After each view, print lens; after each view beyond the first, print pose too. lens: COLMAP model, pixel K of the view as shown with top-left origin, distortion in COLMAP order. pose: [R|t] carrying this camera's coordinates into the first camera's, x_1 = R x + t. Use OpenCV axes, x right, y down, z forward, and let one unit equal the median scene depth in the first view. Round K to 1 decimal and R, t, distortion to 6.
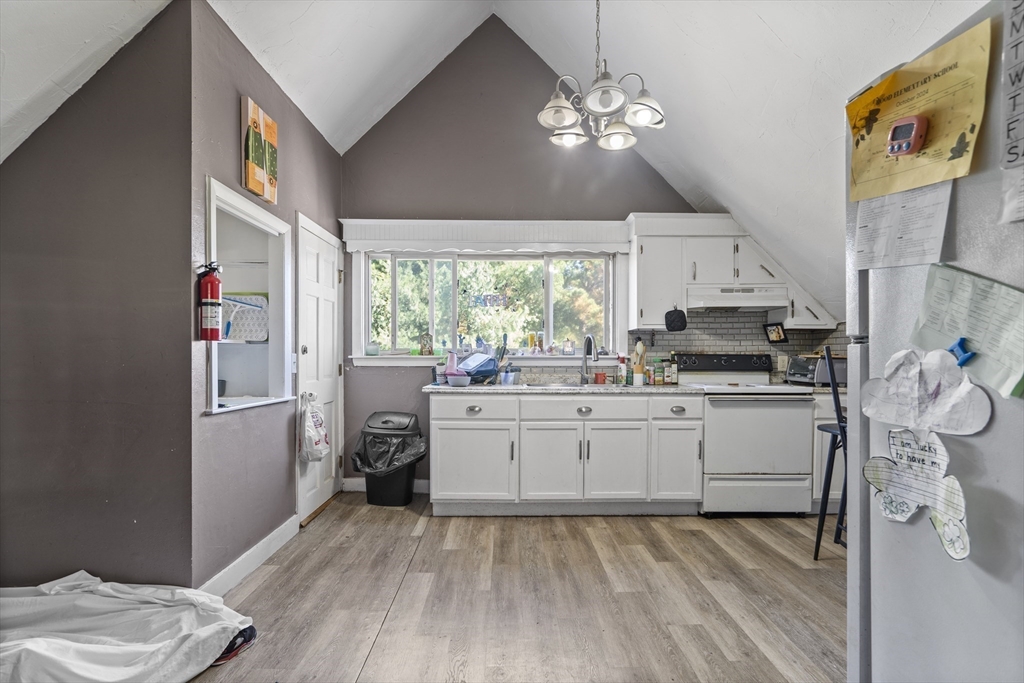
lens RADIAL K [[494.4, 0, 510.9], [0, 494.4, 367.2], [0, 0, 1]] dist [0.000037, -0.000442]
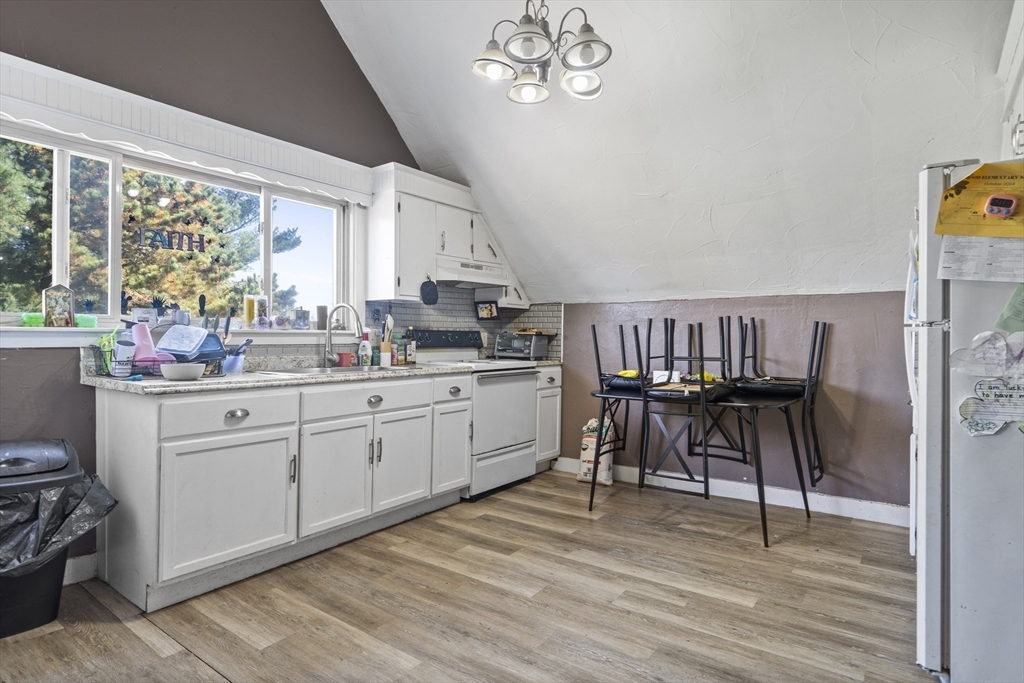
lens RADIAL K [[556.1, 0, 513.0], [0, 556.1, 336.5], [0, 0, 1]] dist [-0.000422, 0.003140]
pose [[0.601901, 0.001322, 0.798570, -0.420950], [0.009734, 0.999912, -0.008992, -0.004120], [-0.798511, 0.013186, 0.601835, 0.288950]]
